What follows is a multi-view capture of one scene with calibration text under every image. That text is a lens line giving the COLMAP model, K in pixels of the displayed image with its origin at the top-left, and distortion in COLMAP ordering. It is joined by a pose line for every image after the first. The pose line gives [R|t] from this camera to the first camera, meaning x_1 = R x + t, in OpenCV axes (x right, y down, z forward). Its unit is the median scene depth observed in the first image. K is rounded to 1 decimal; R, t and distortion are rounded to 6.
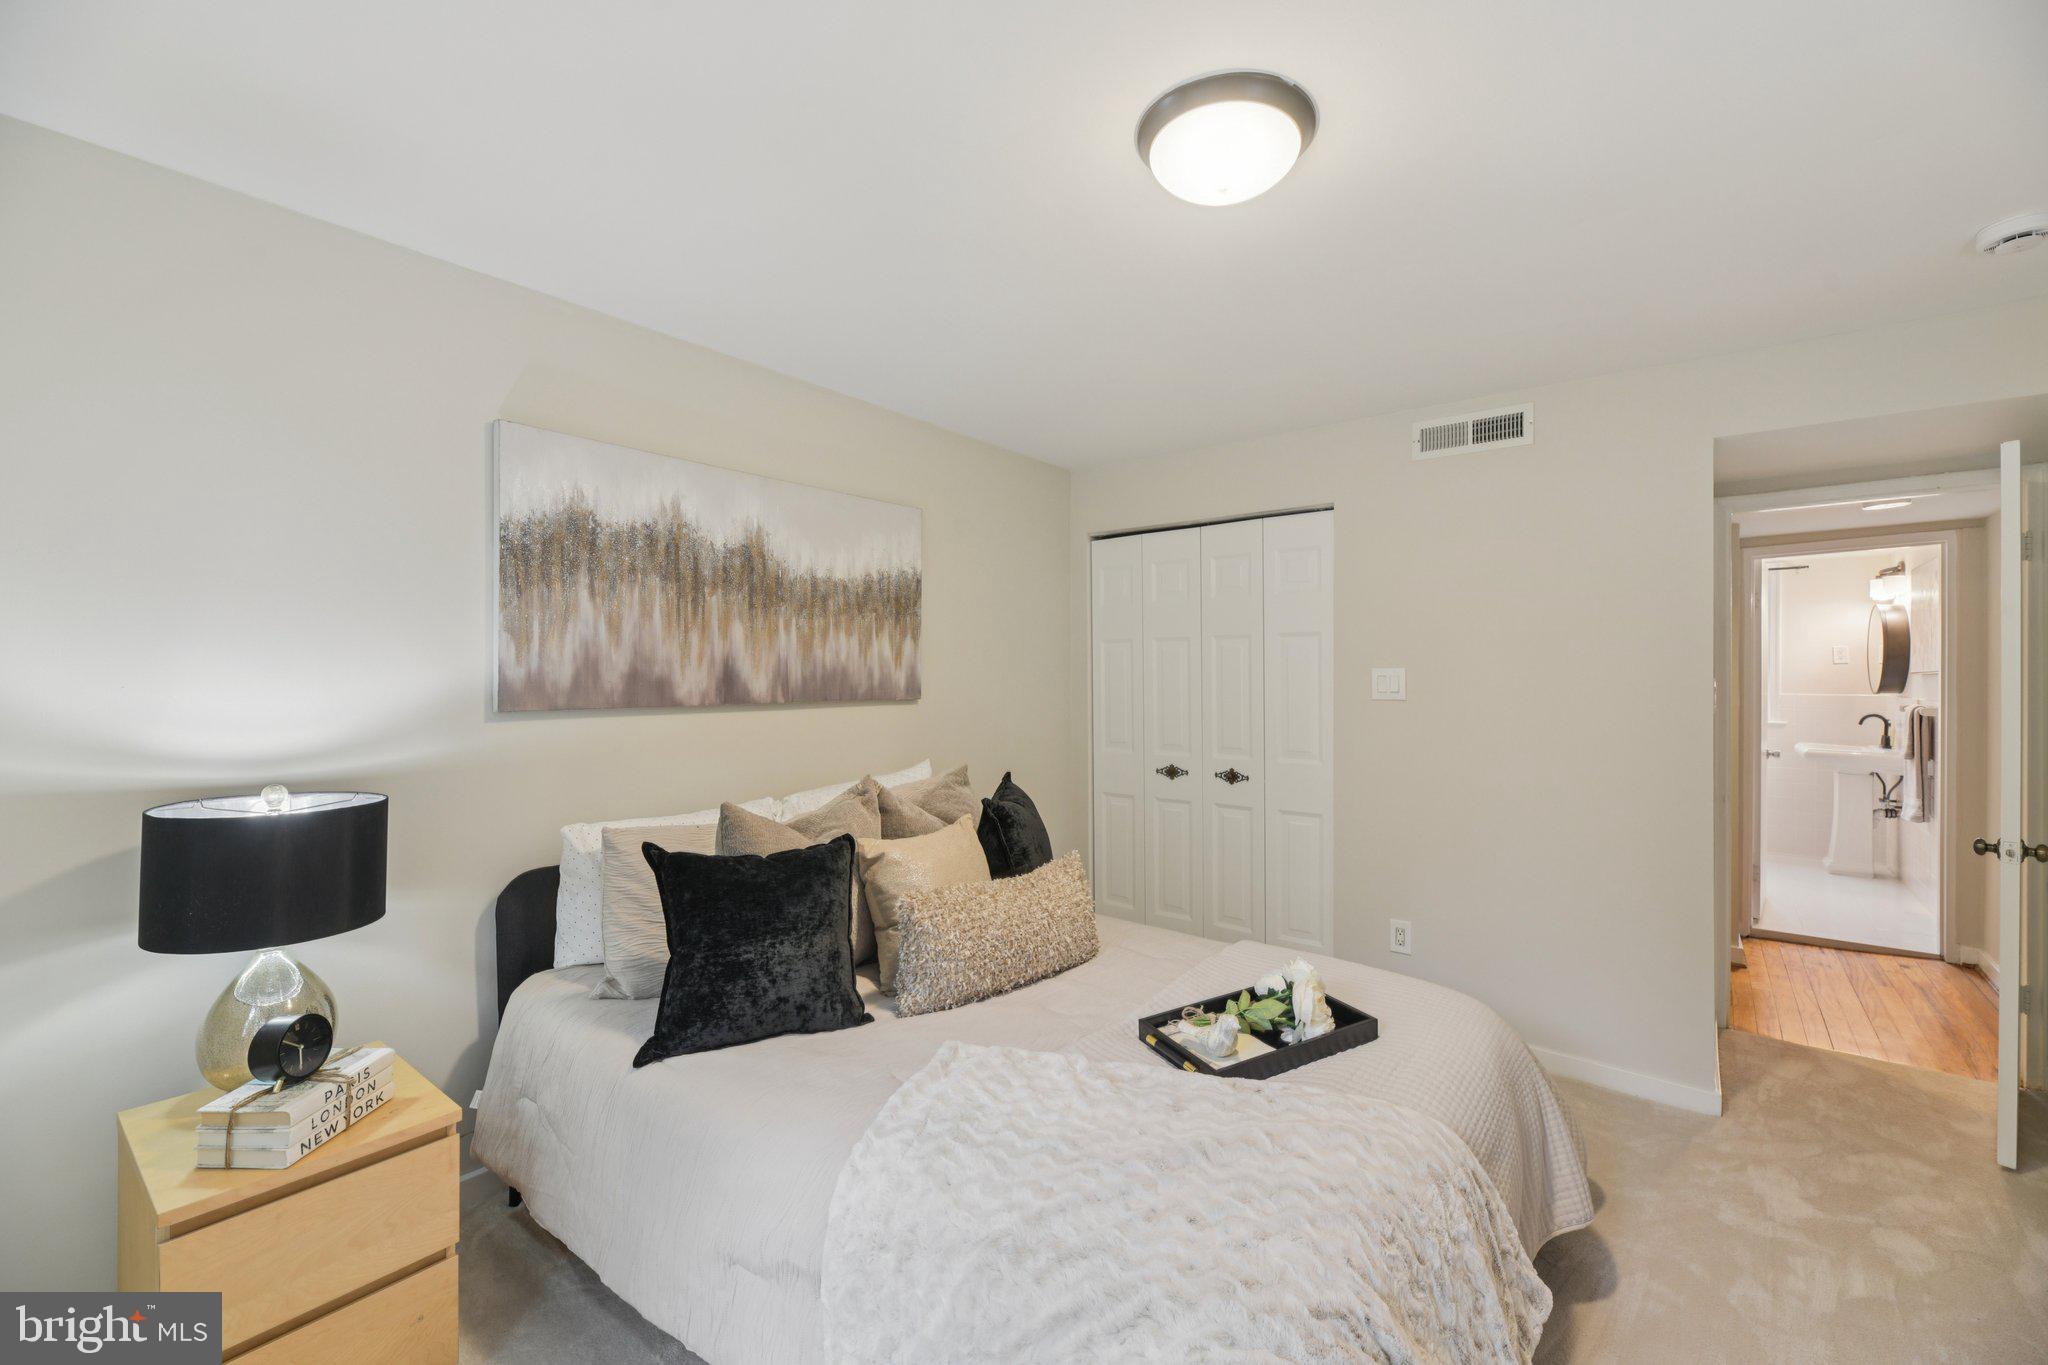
lens RADIAL K [[823.4, 0, 1021.9], [0, 823.4, 664.5], [0, 0, 1]] dist [-0.006715, -0.000689]
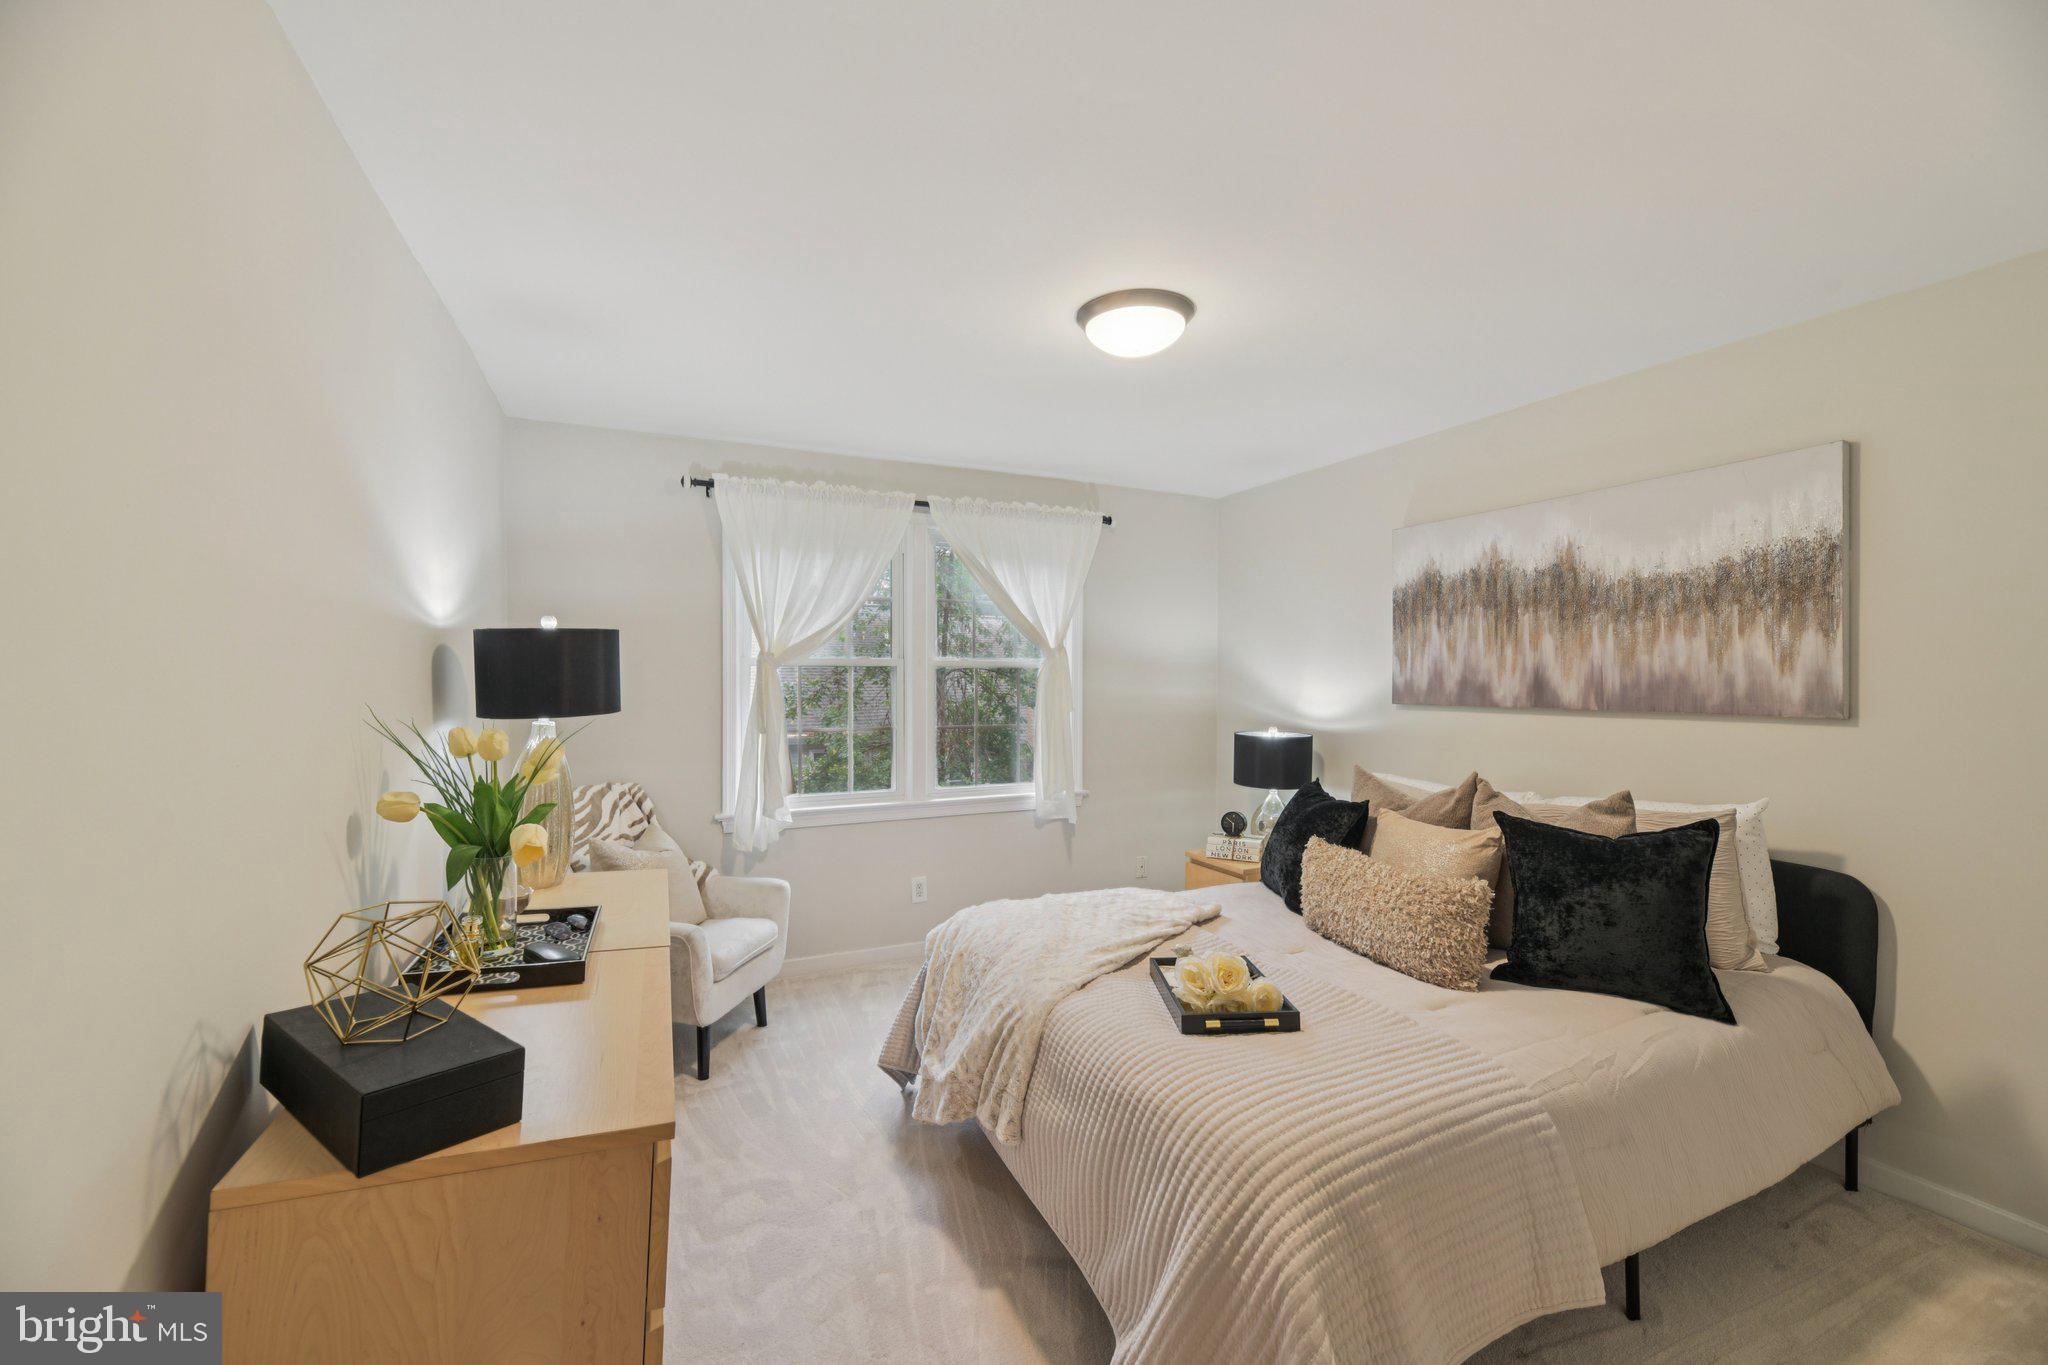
lens RADIAL K [[823.4, 0, 1022.9], [0, 823.4, 684.1], [0, 0, 1]] dist [-0.006715, -0.000689]
pose [[-0.451538, -0.005713, -0.892234, 0.959582], [-0.002220, 0.999984, -0.005280, 0.022329], [0.892249, -0.000403, -0.451543, 0.856662]]
